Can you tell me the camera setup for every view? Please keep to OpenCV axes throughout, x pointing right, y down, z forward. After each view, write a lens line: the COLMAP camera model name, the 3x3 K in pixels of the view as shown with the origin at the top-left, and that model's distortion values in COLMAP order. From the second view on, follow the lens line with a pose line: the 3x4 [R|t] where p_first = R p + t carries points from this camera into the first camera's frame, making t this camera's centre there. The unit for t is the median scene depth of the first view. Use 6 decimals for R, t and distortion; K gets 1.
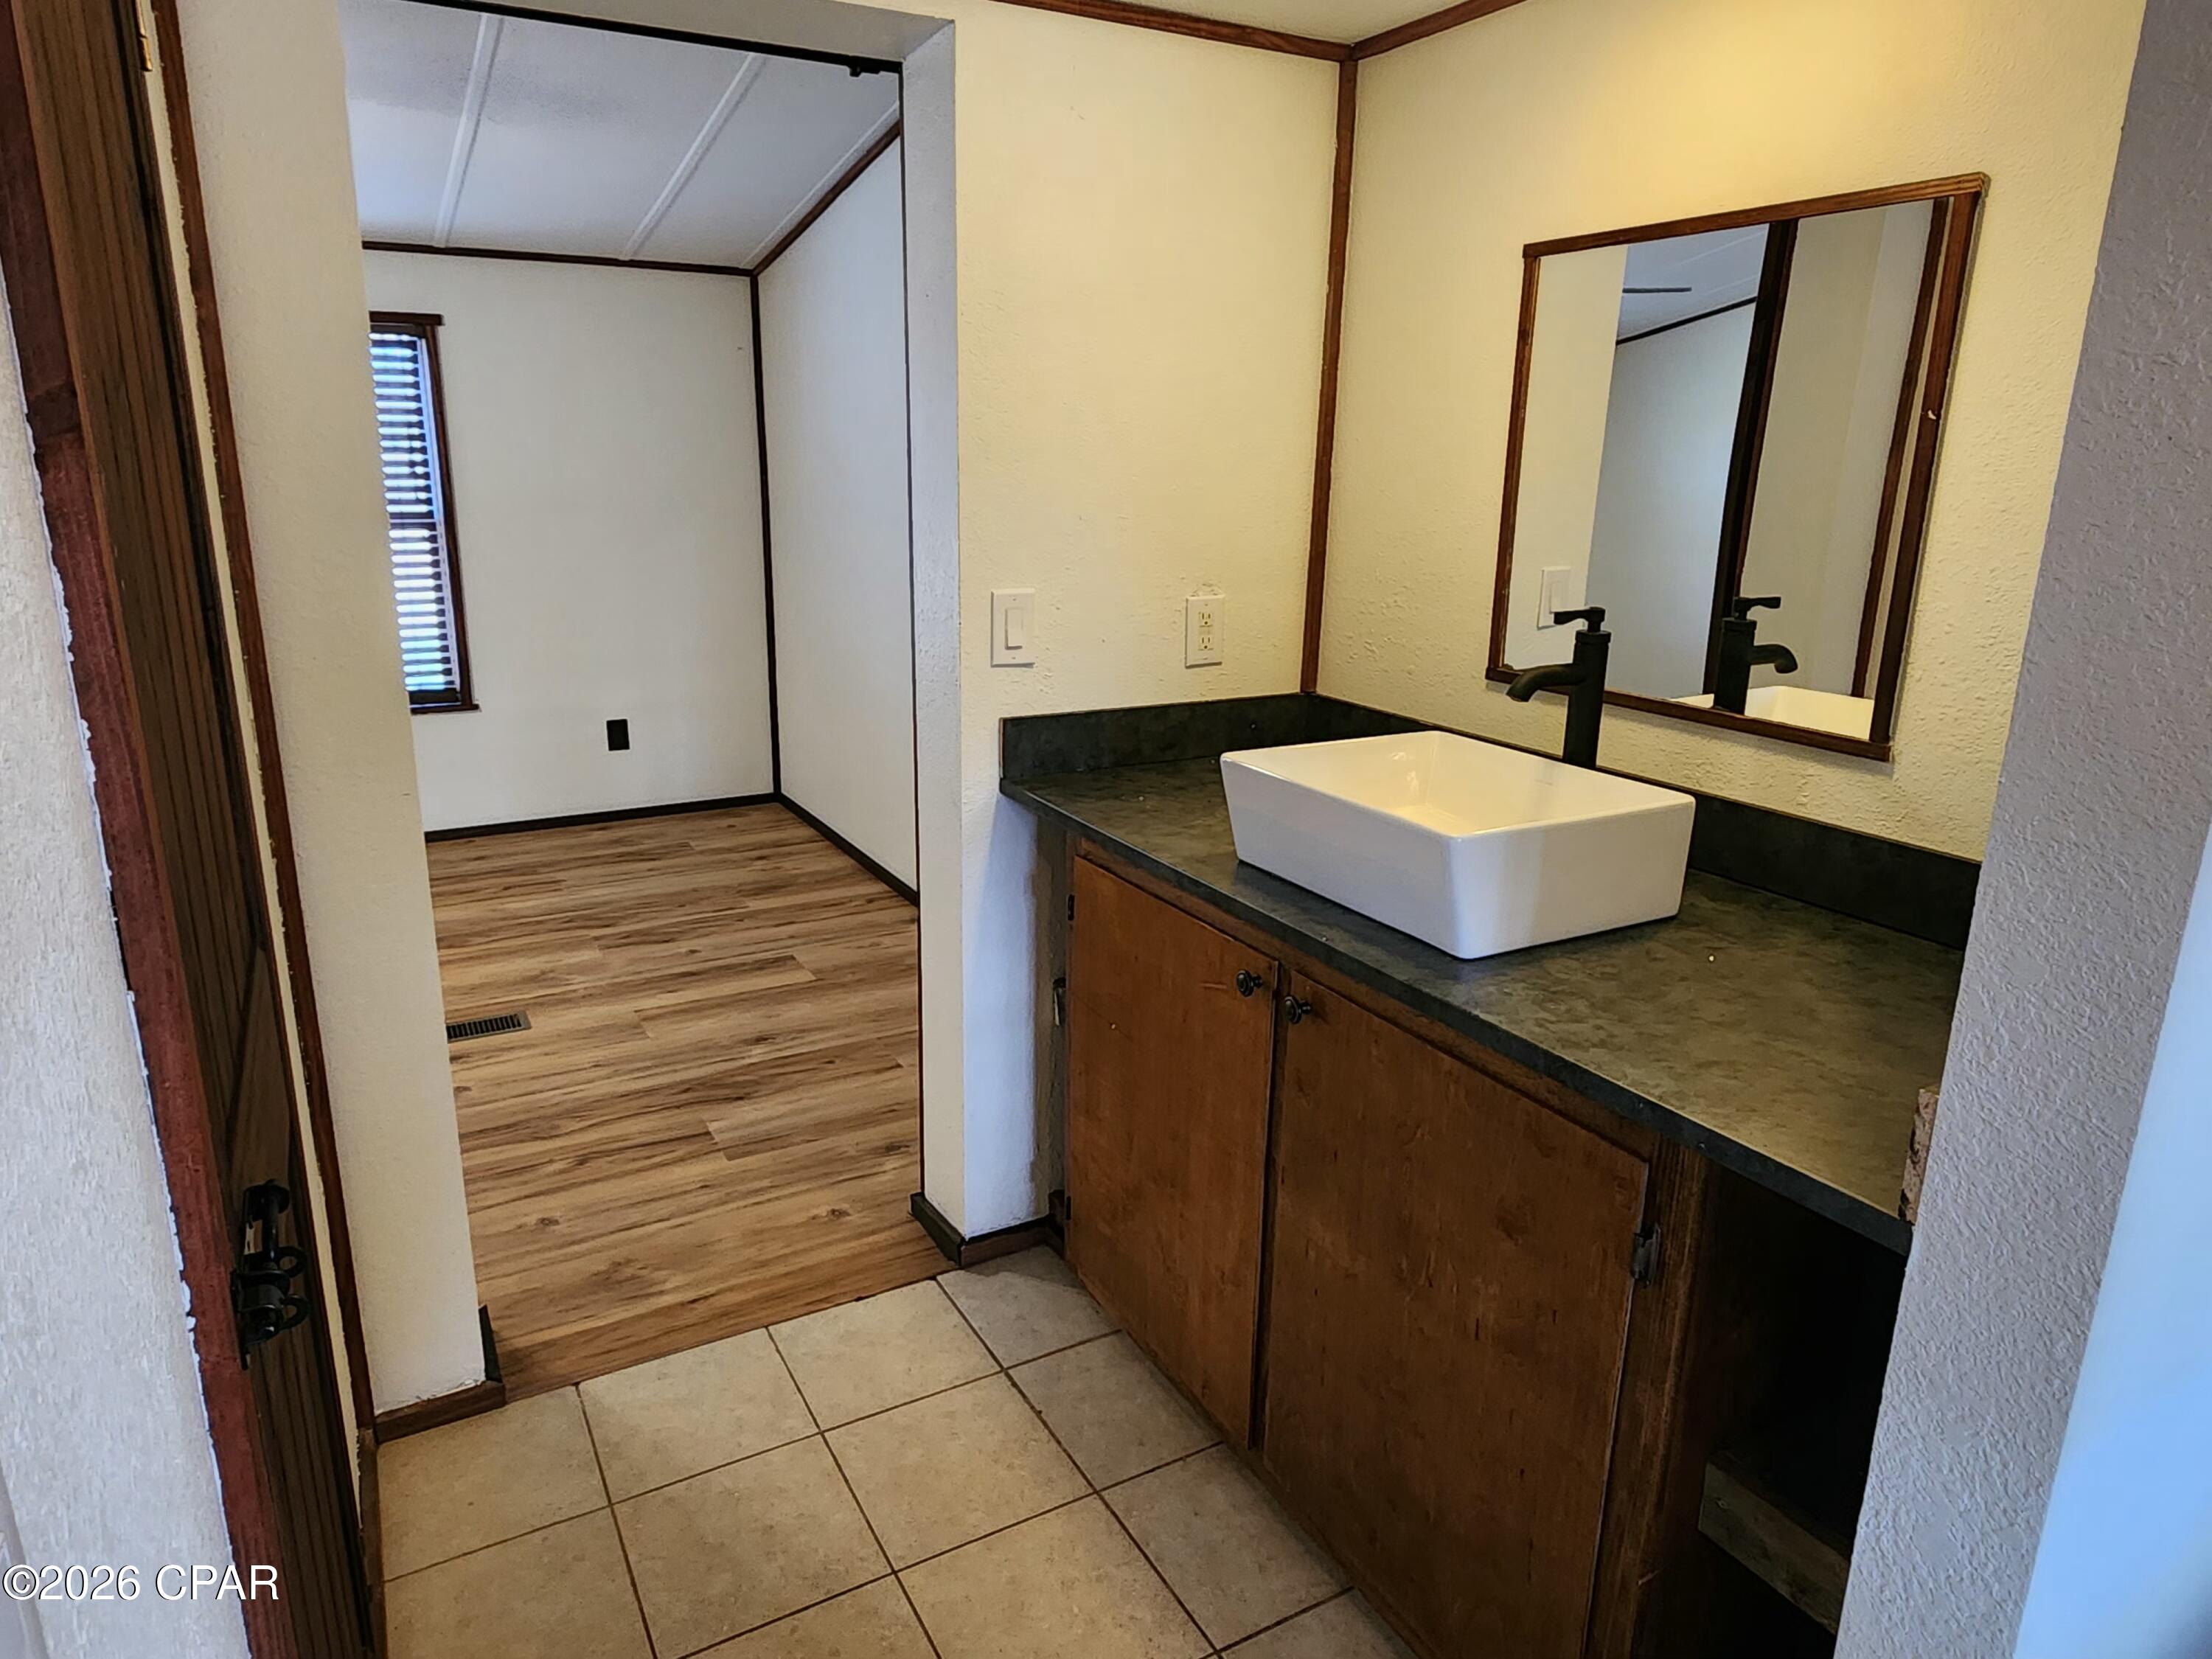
lens RADIAL K [[1366.4, 0, 1106.1], [0, 1366.4, 837.9], [0, 0, 1]] dist [-0.011042, 0.003699]
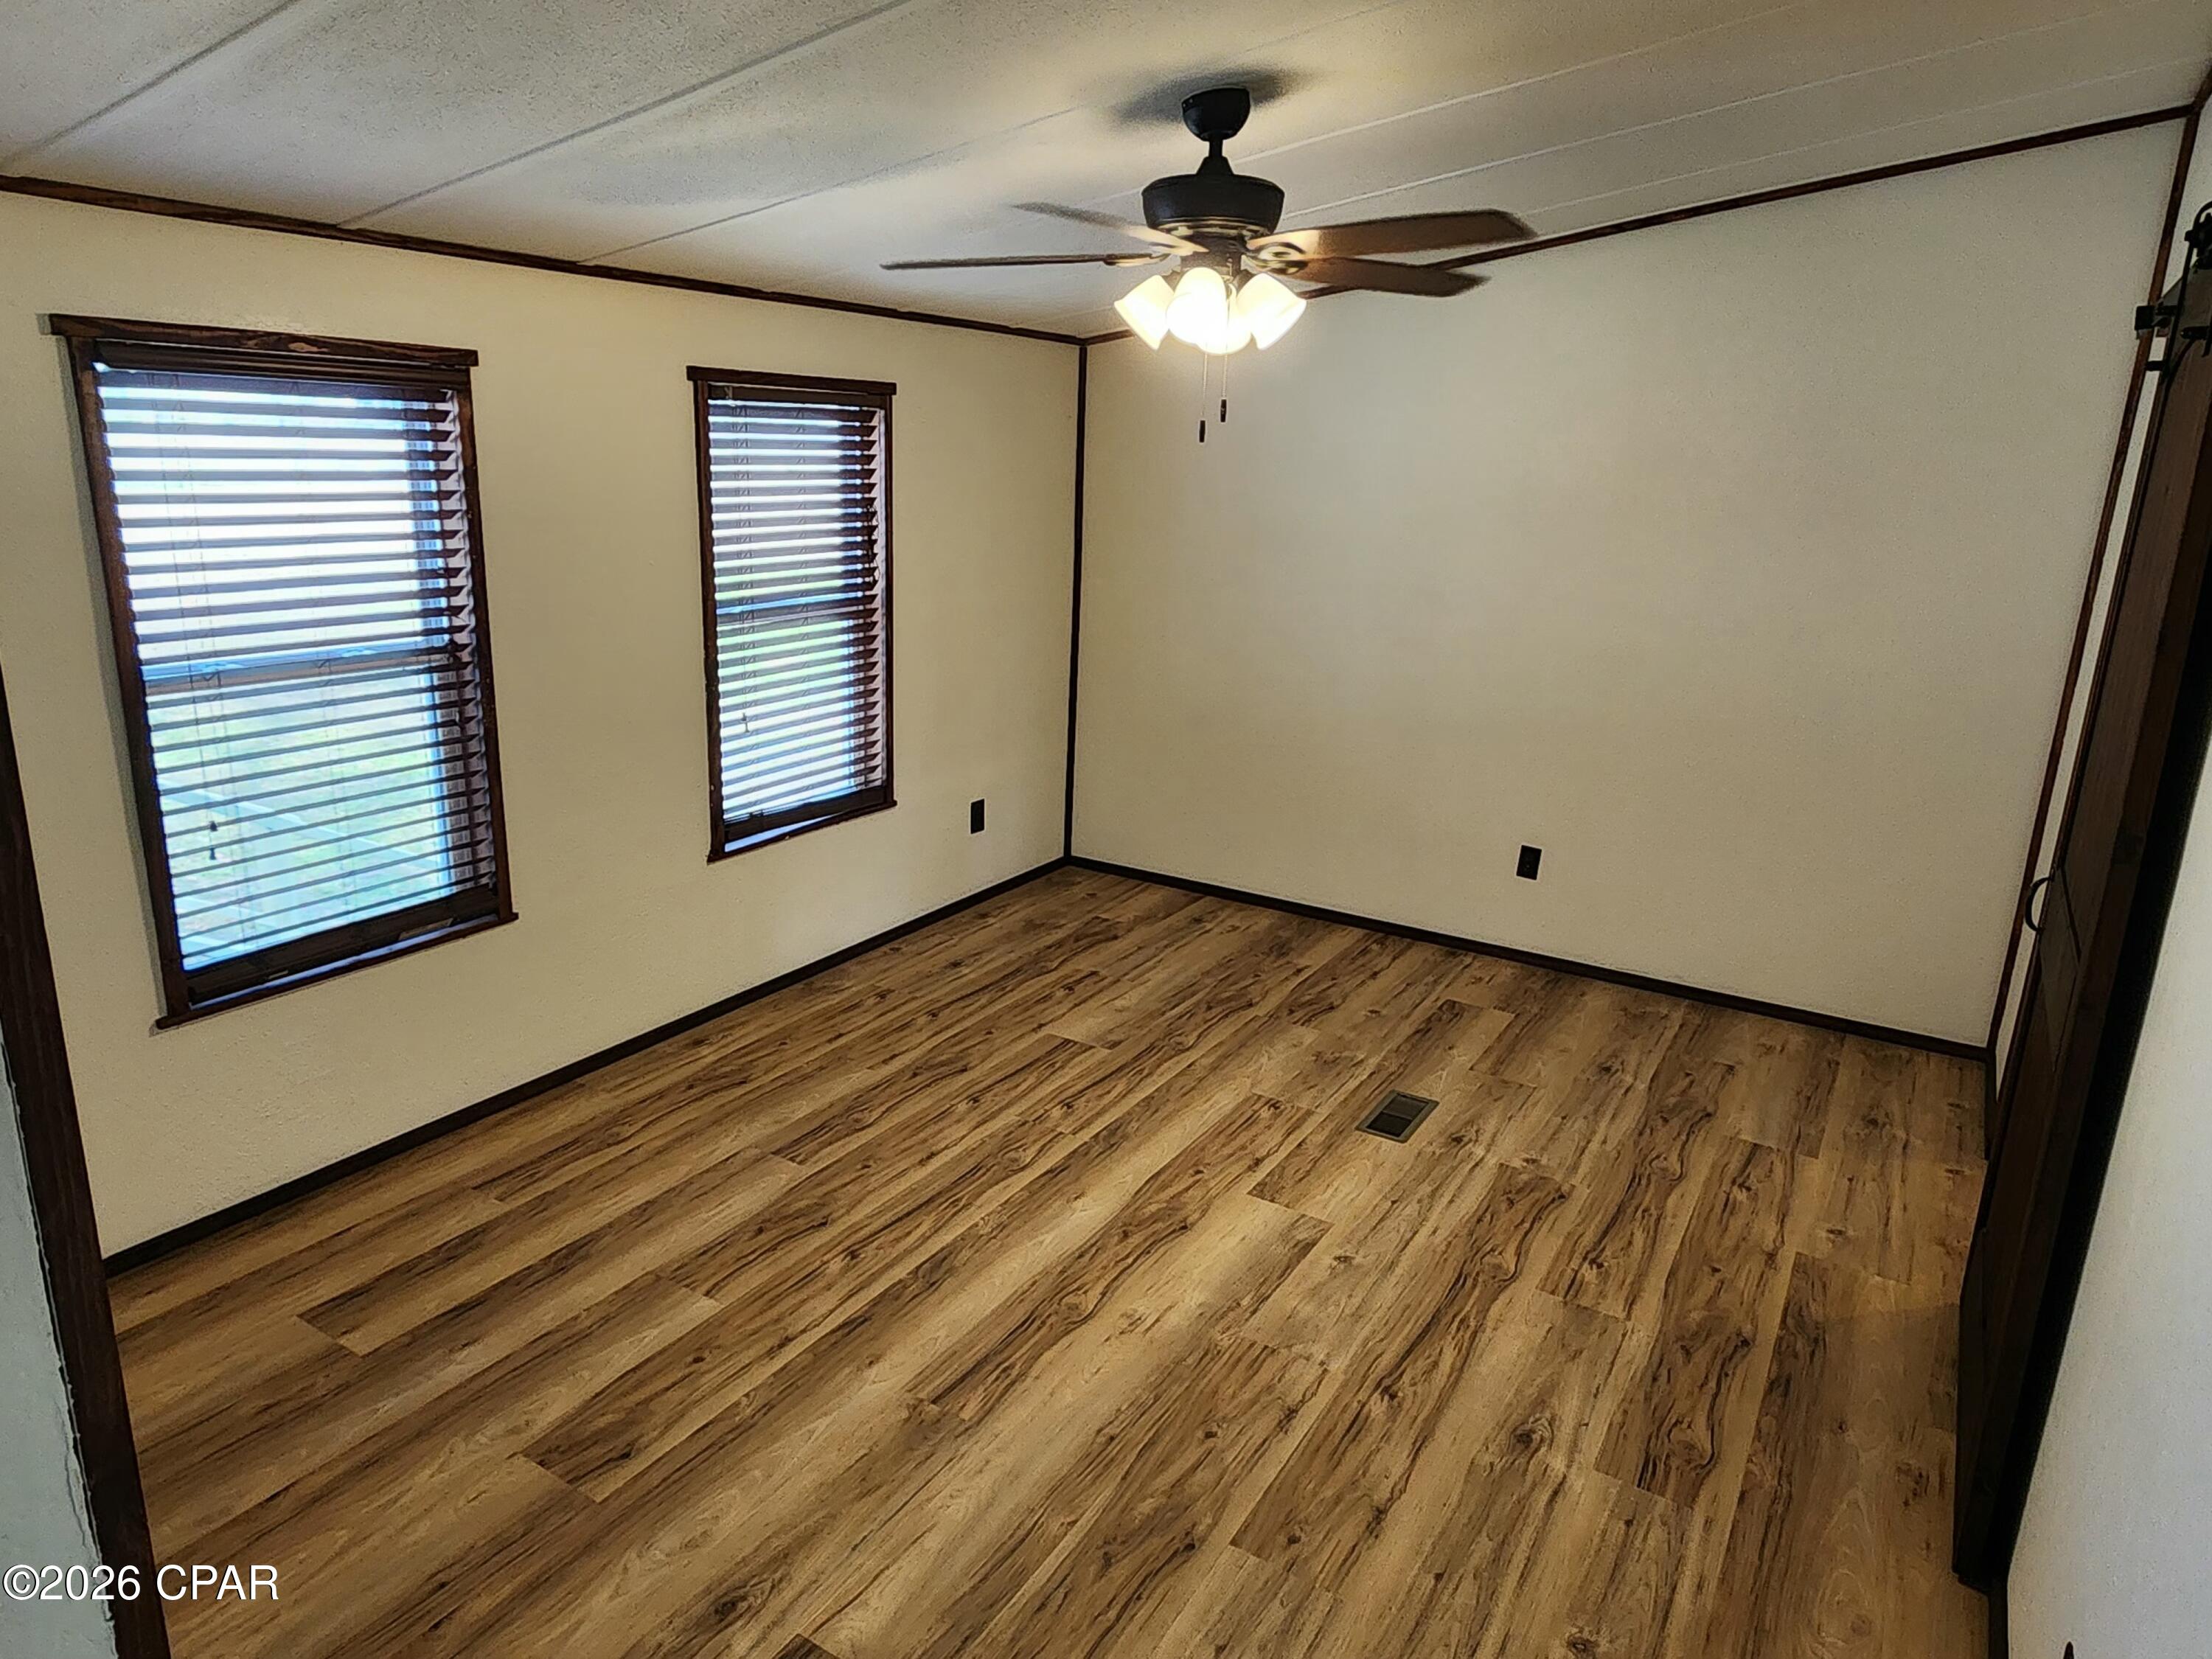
lens RADIAL K [[1366.4, 0, 1106.6], [0, 1366.4, 822.0], [0, 0, 1]] dist [-0.011042, 0.003699]
pose [[0.879633, -0.111081, 0.462501, -0.893624], [0.111397, 0.993417, 0.026727, -0.107499], [-0.462425, 0.028011, 0.886216, 0.138219]]
